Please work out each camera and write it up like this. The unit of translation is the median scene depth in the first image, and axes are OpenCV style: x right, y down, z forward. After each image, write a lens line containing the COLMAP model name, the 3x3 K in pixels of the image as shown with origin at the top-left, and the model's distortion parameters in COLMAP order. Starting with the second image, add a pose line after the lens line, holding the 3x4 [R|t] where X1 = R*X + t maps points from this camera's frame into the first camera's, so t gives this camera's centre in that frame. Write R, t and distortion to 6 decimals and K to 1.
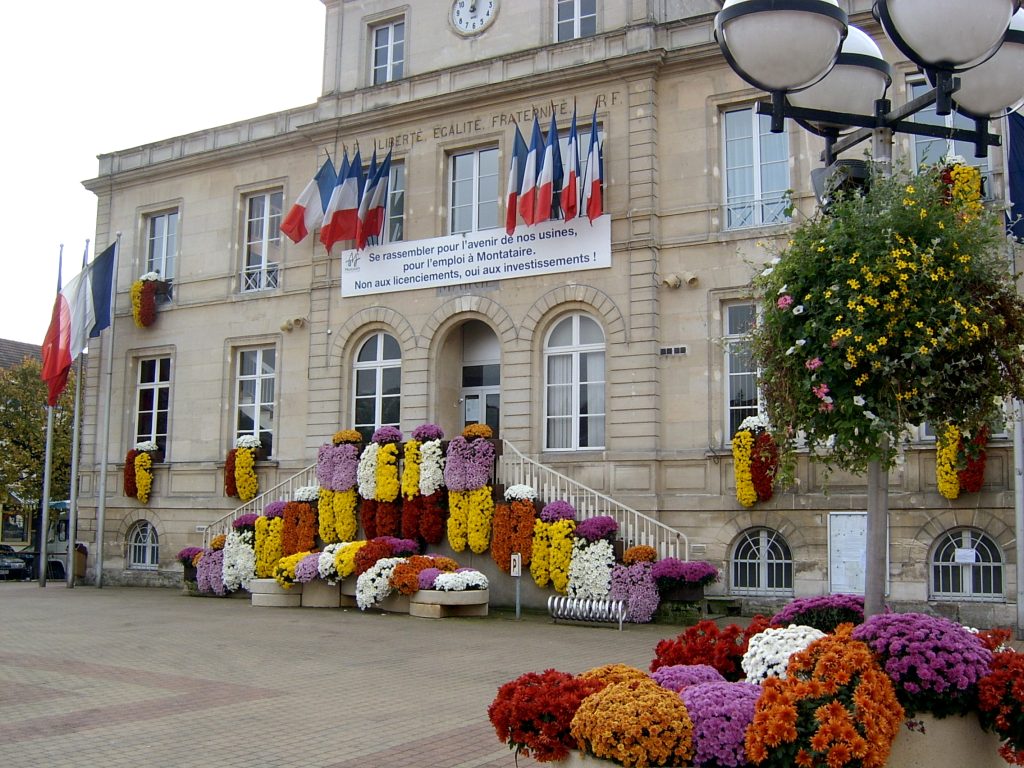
lens RADIAL K [[1109.1, 0, 512.9], [0, 1109.1, 392.2], [0, 0, 1]] dist [-0.141976, 0.000000]
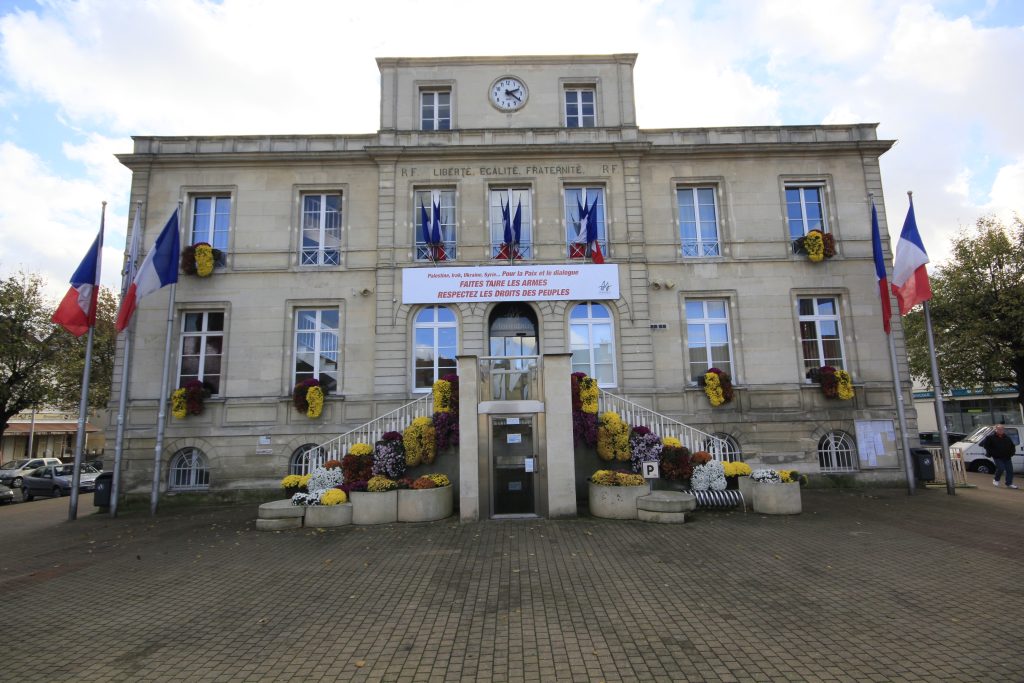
lens RADIAL K [[495.1, 0, 519.8], [0, 495.1, 344.4], [0, 0, 1]] dist [0.005937, -0.004384]
pose [[0.864379, 0.043171, 0.500985, -0.347678], [-0.026770, 0.998846, -0.039885, 0.020845], [-0.502128, 0.021065, 0.864537, 0.404947]]
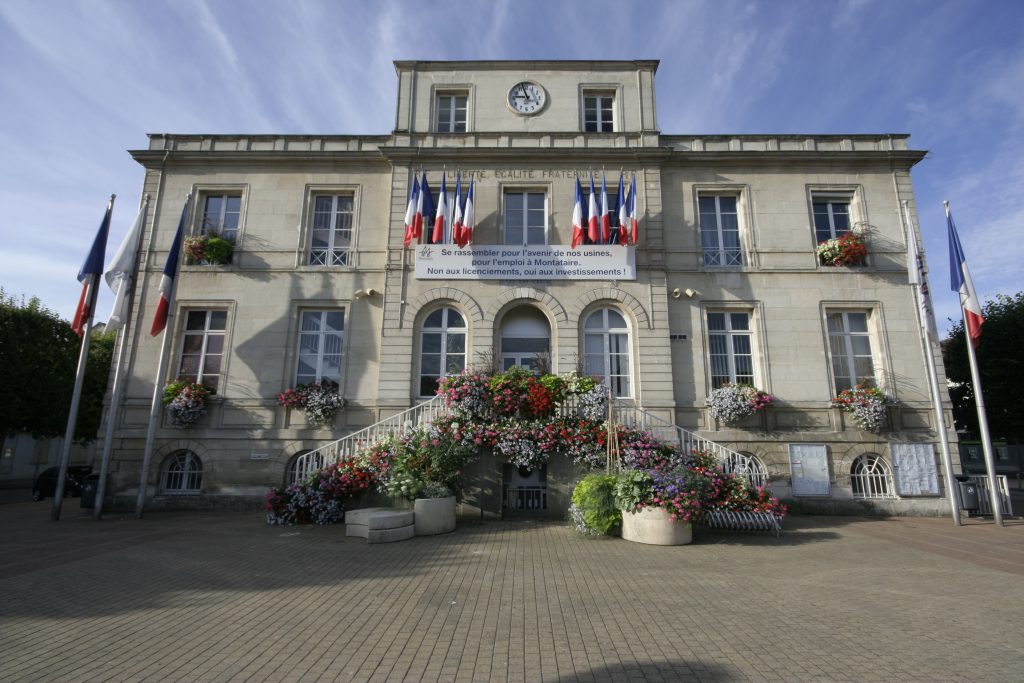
lens RADIAL K [[482.4, 0, 519.8], [0, 482.4, 346.5], [0, 0, 1]] dist [0.001895, -0.003025]
pose [[0.873847, 0.090686, 0.477668, -0.323747], [-0.054919, 0.994574, -0.088353, 0.041665], [-0.483089, 0.050974, 0.874086, 0.445753]]
